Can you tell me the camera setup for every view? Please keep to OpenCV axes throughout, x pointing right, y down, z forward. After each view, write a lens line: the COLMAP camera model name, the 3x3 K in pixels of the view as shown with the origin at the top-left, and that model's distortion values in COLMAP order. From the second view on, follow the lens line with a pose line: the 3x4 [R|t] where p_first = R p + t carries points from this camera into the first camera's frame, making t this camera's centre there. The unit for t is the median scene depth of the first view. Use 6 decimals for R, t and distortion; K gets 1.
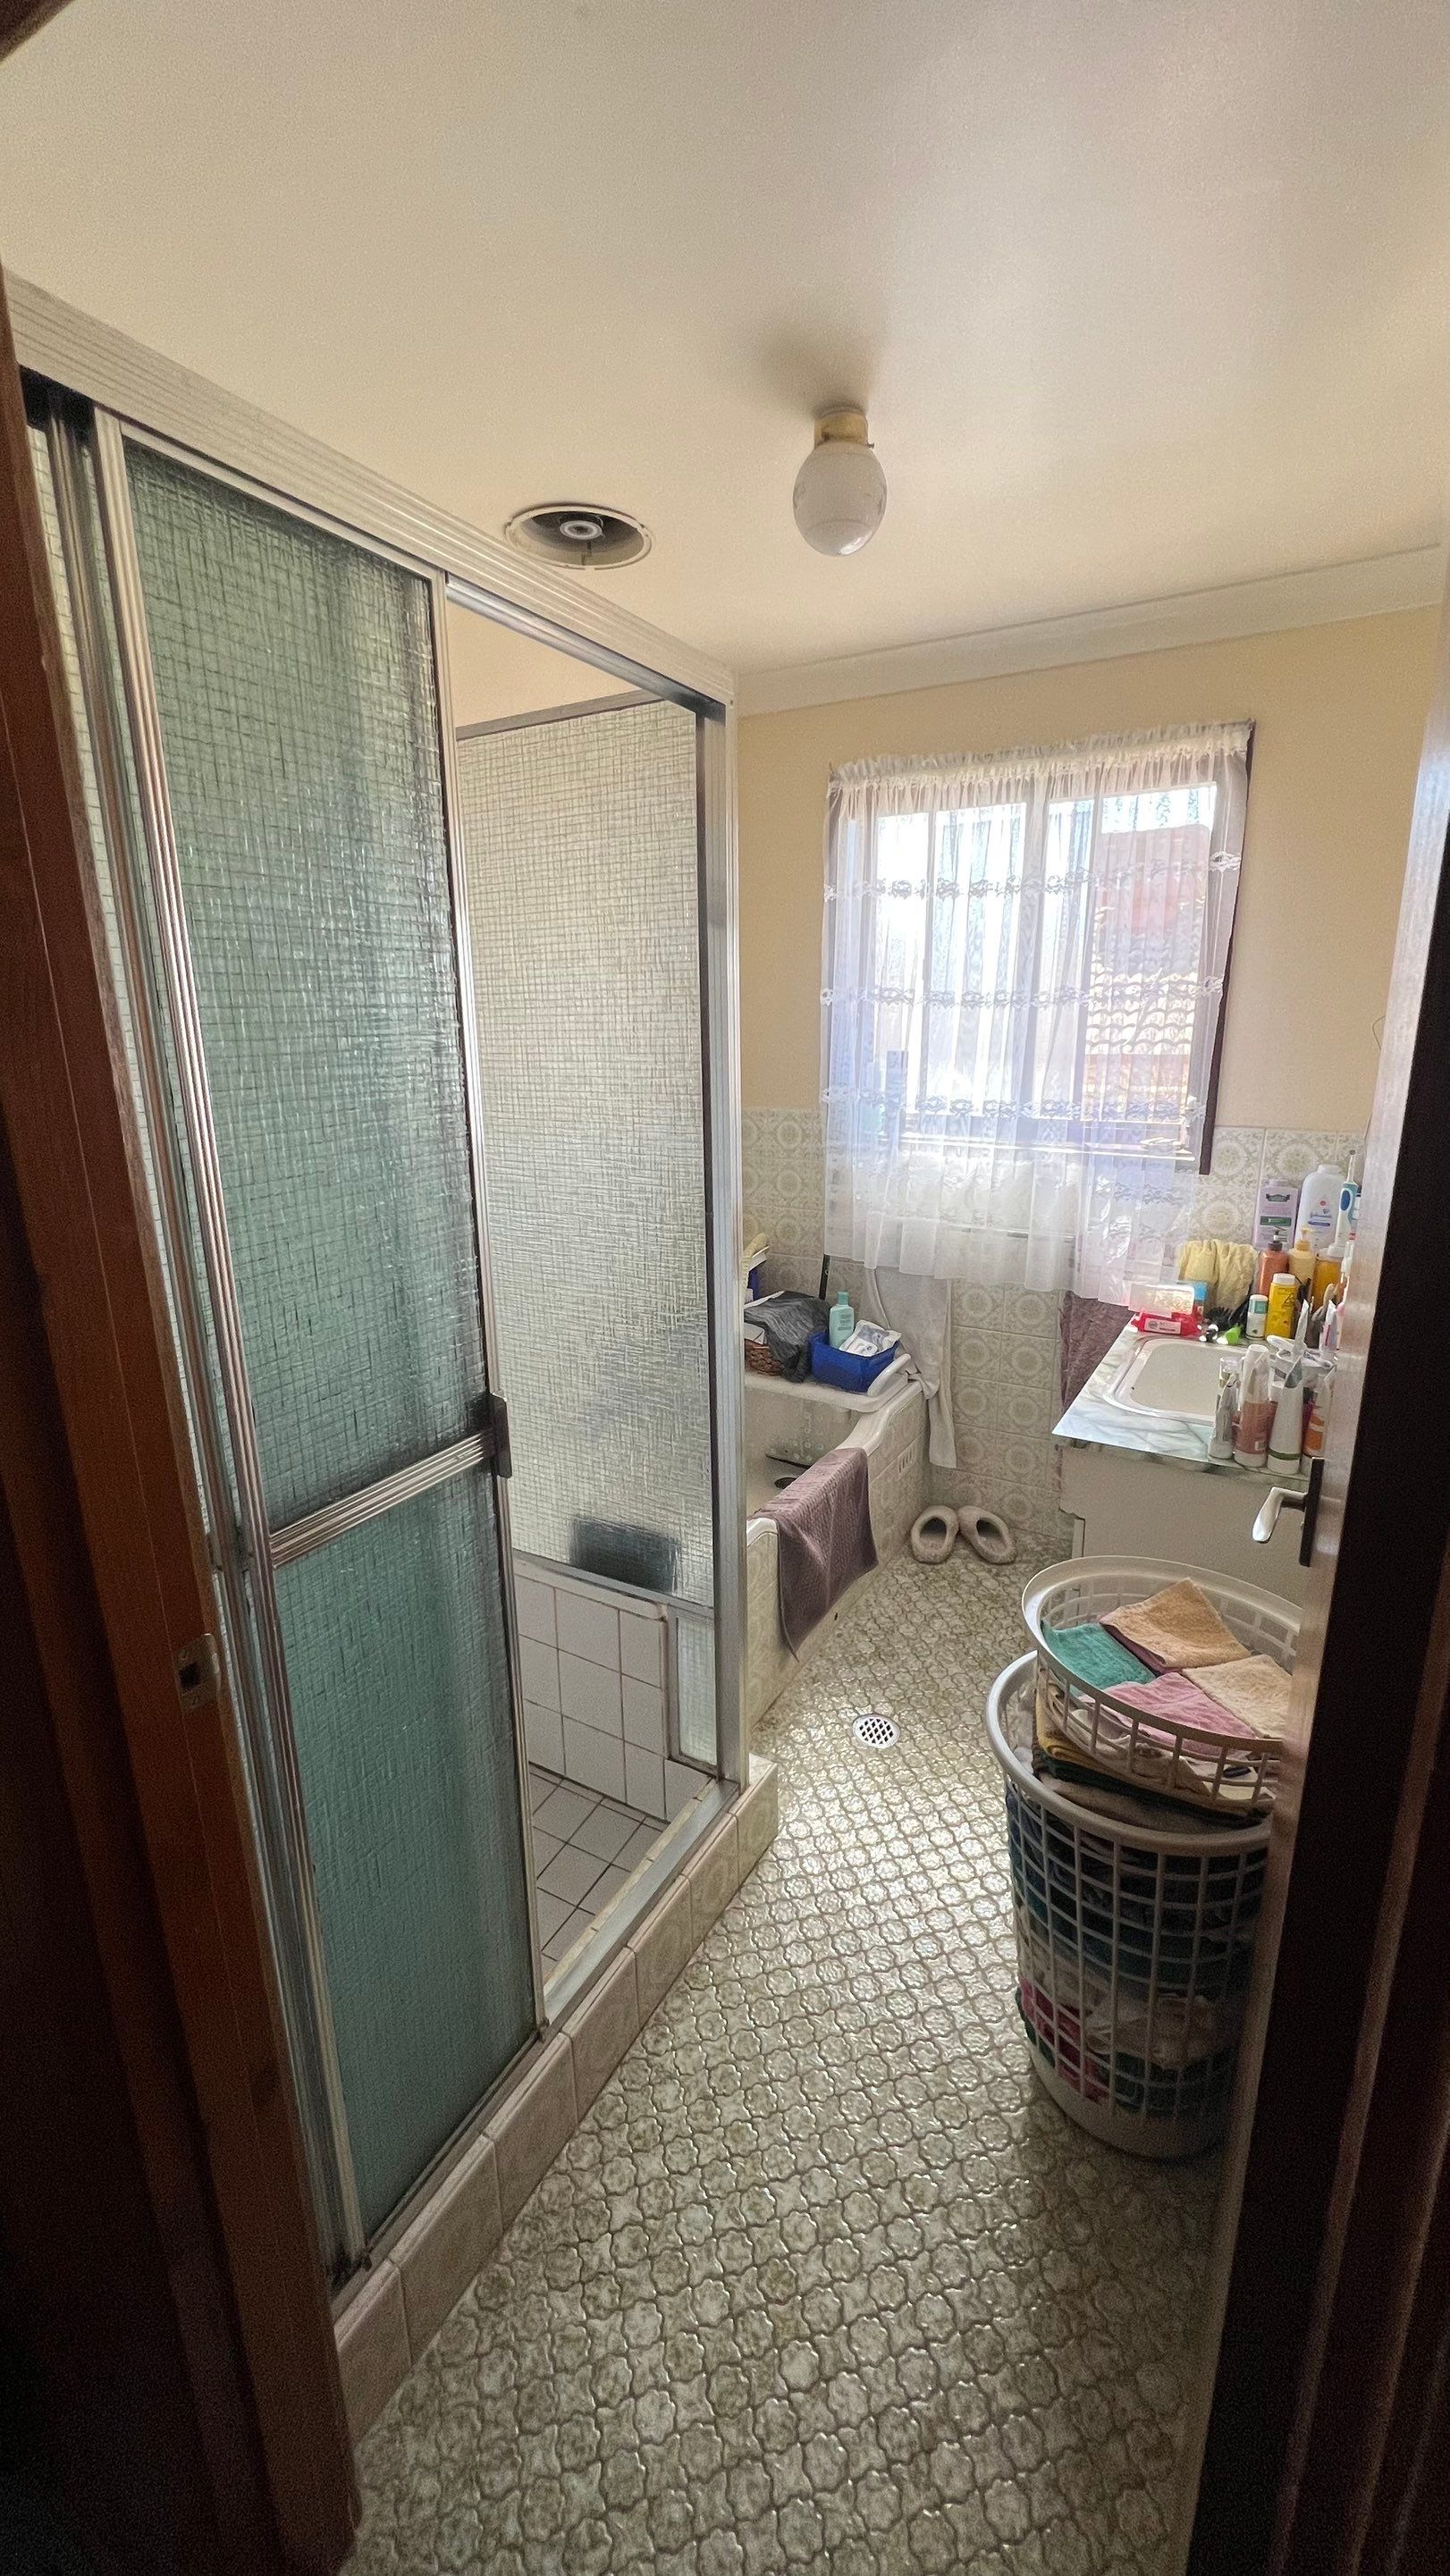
lens RADIAL K [[1036.8, 0, 725.0], [0, 1036.8, 1288.0], [0, 0, 1]] dist [-0.000977, -0.000137]
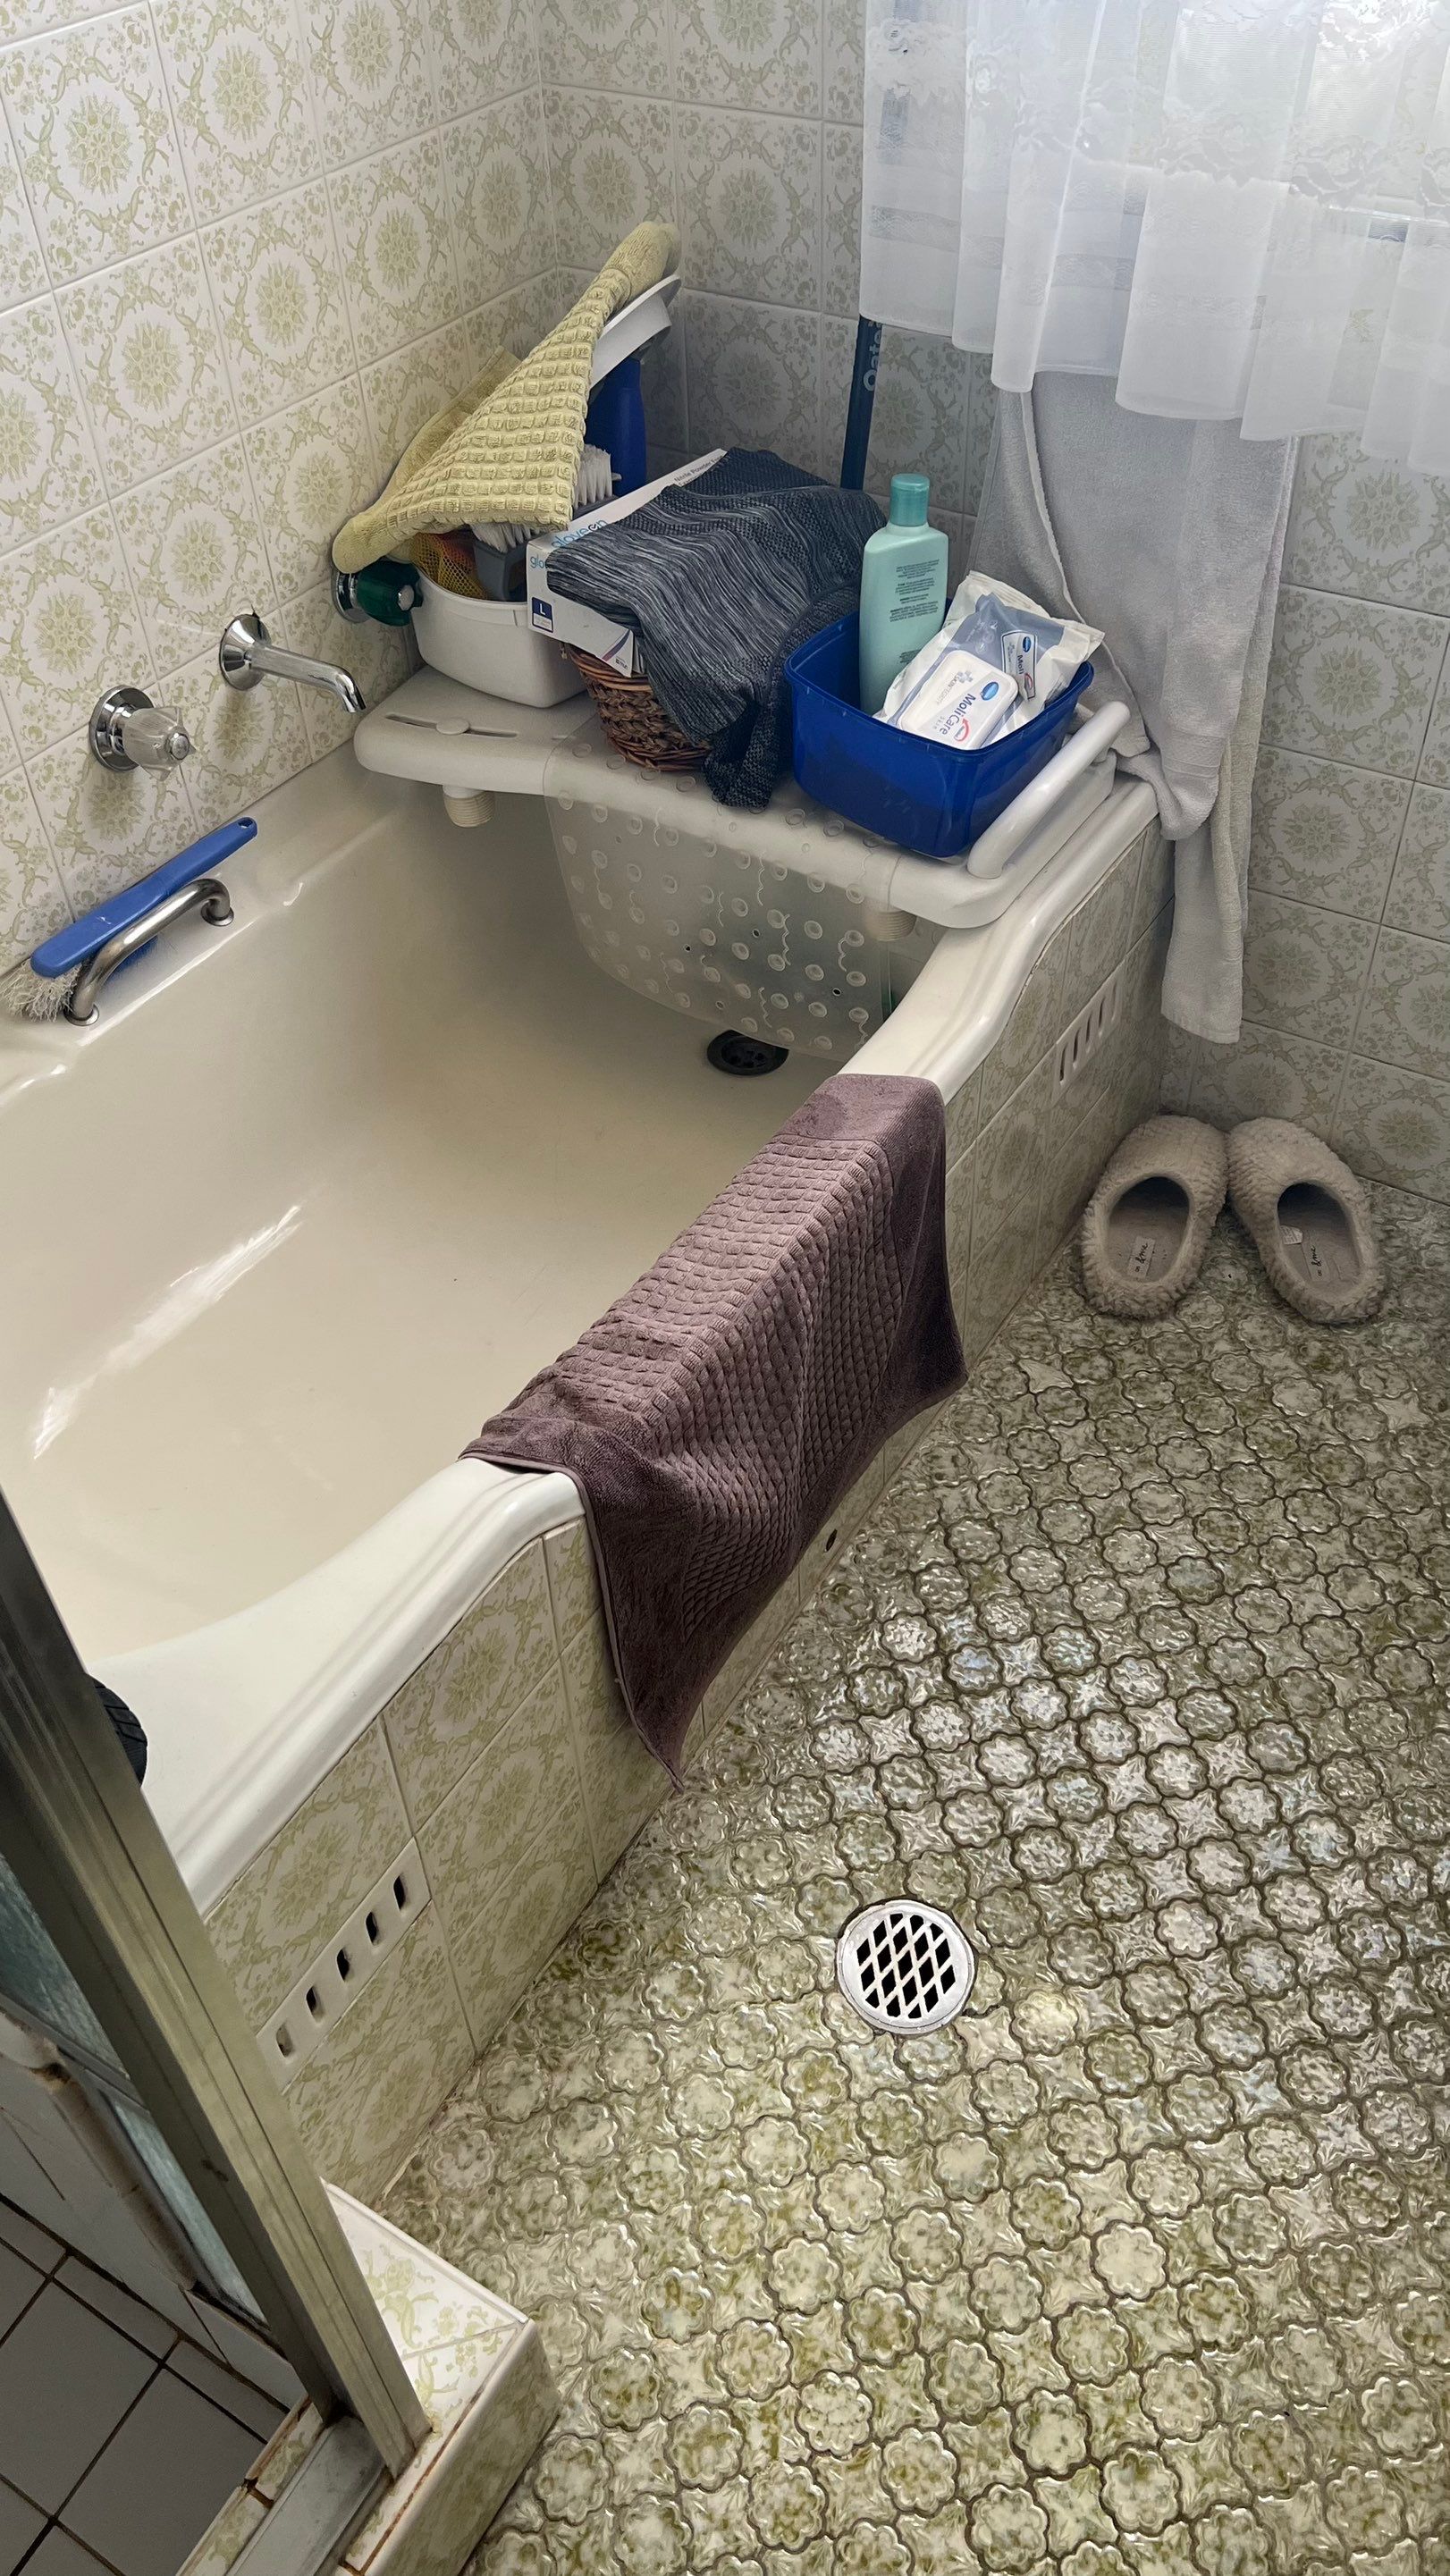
lens RADIAL K [[1970.3, 0, 725.0], [0, 1970.3, 1288.0], [0, 0, 1]] dist [0.004775, 0.000581]
pose [[0.999325, 0.008996, -0.035624, 0.088525], [0.009966, 0.866854, 0.498463, -0.077970], [0.035365, -0.498482, 0.866179, 0.442589]]
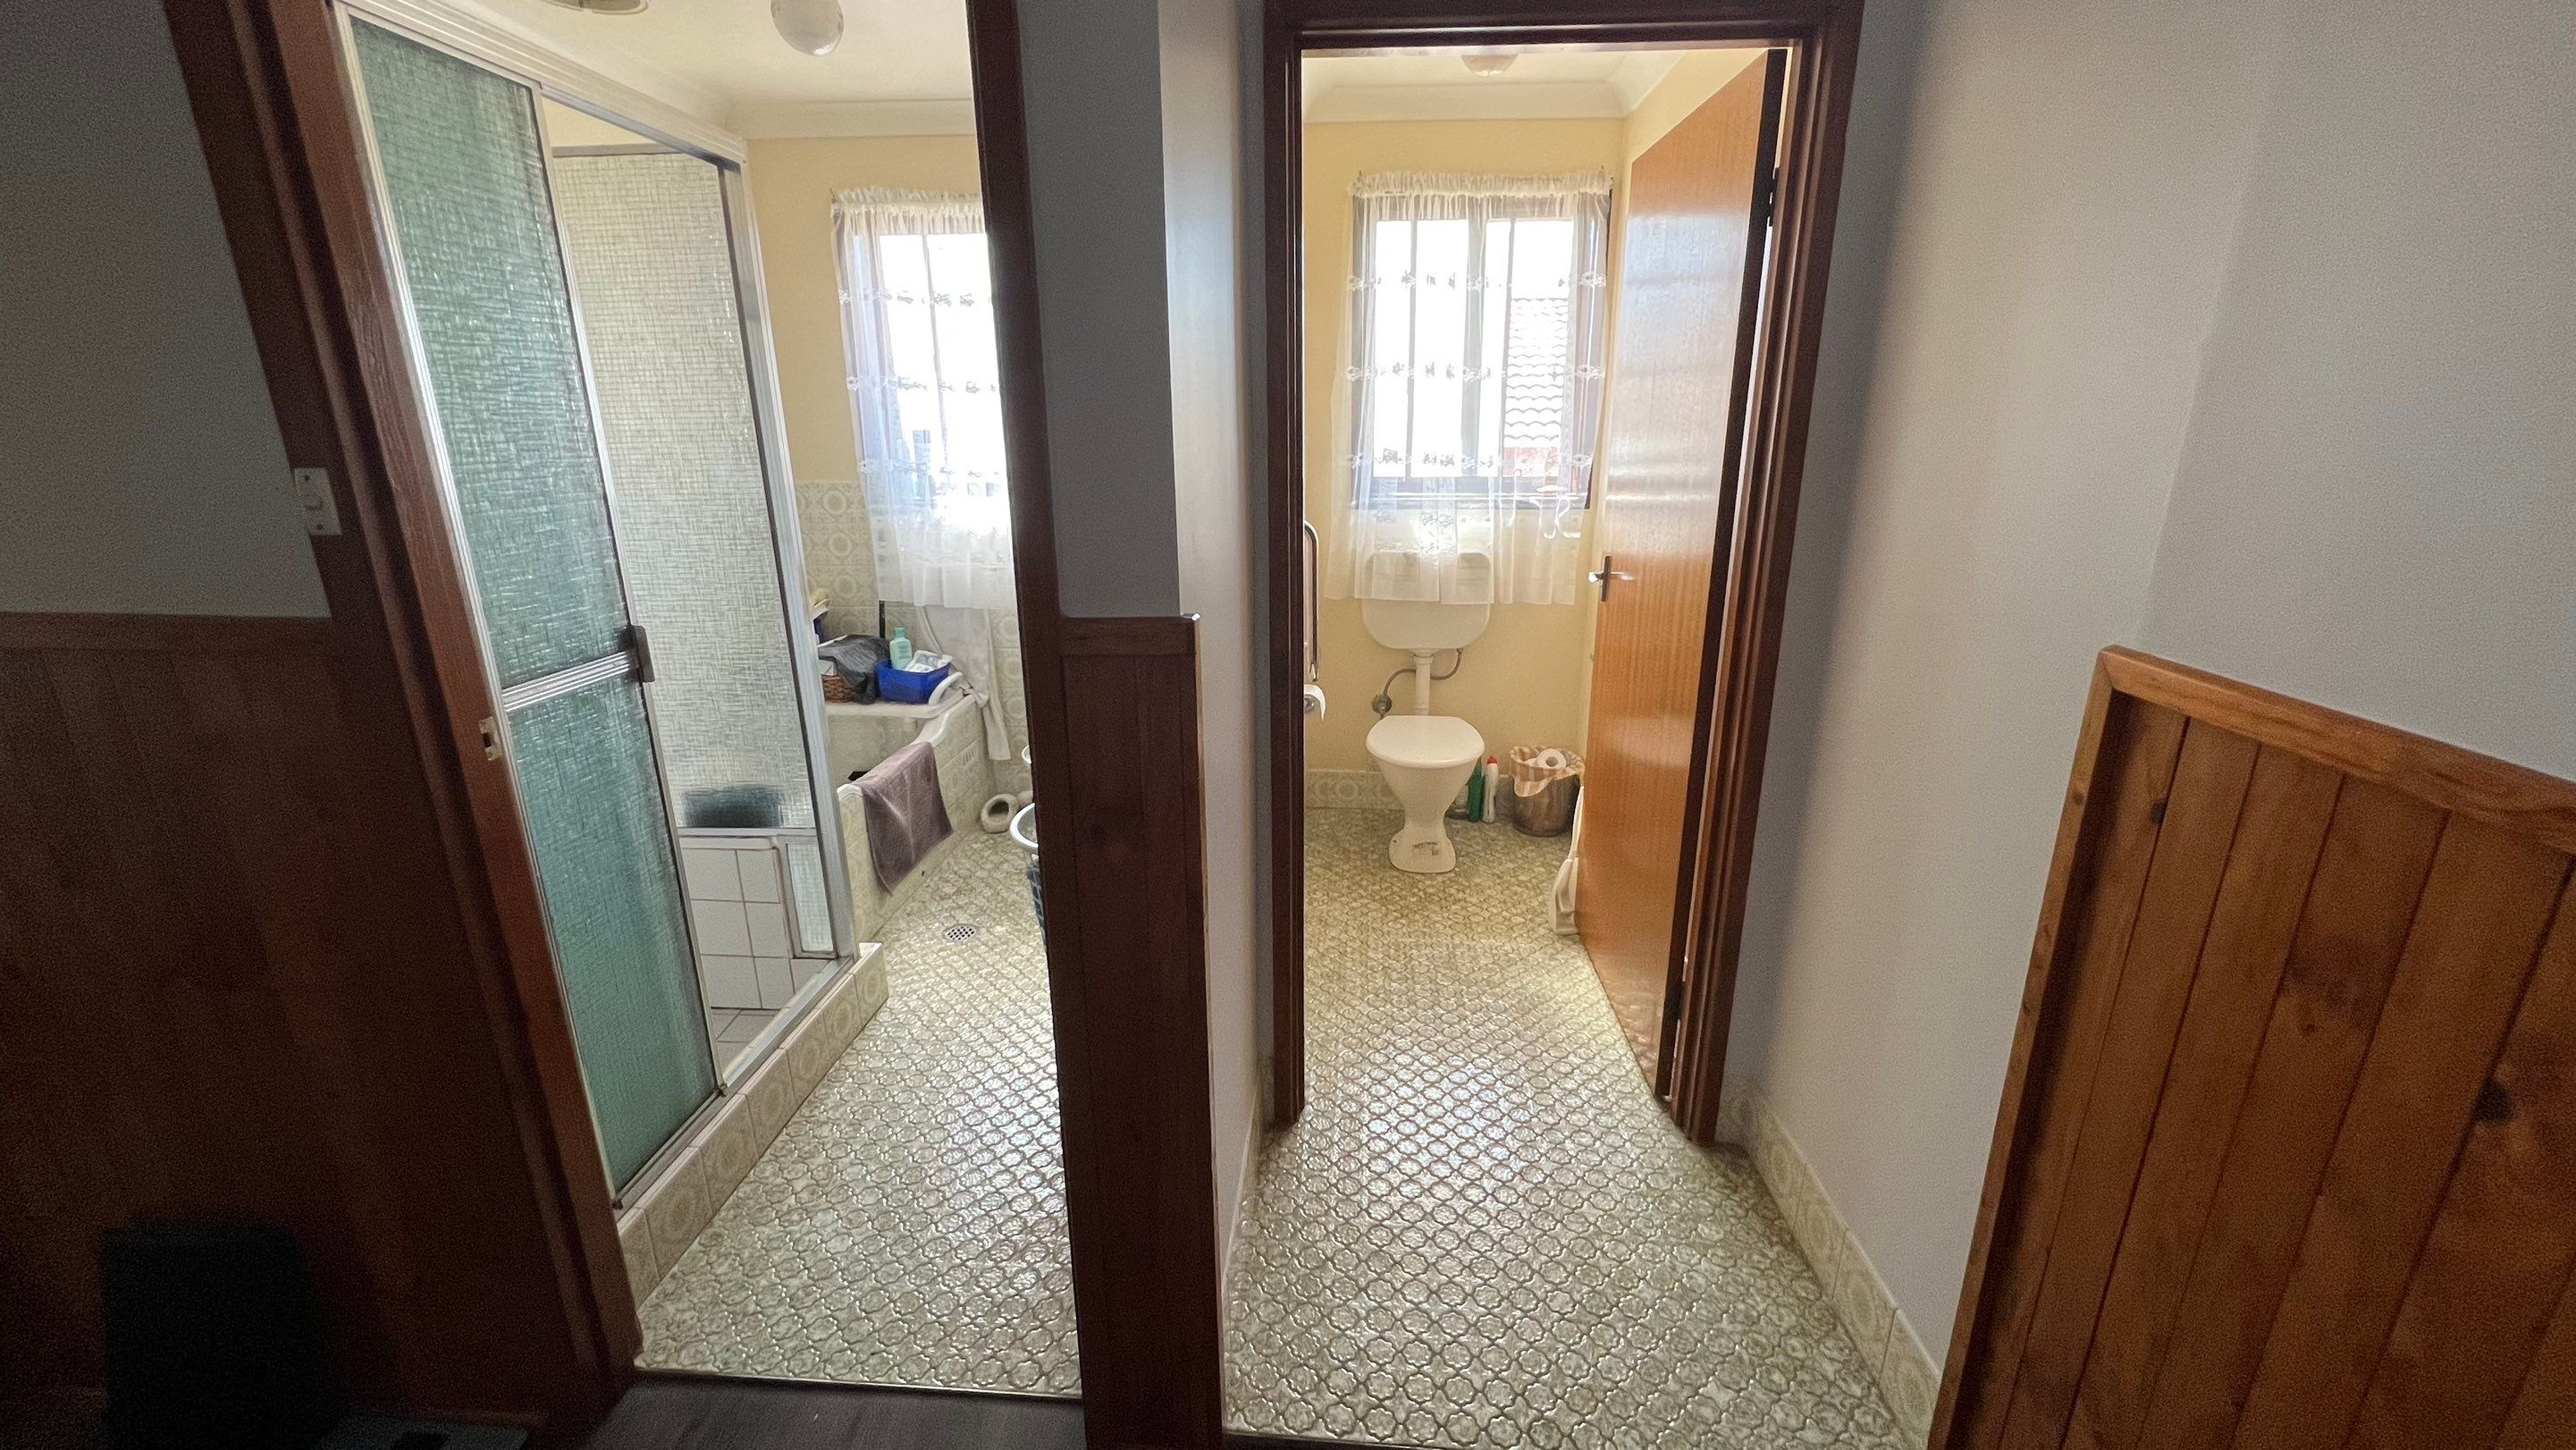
lens RADIAL K [[1036.8, 0, 1288.0], [0, 1036.8, 725.0], [0, 0, 1]] dist [-0.000977, -0.000137]
pose [[0.894866, -0.120915, 0.429645, -0.015628], [0.110712, 0.992655, 0.048770, 0.115164], [-0.432387, 0.003925, 0.901680, -0.317899]]
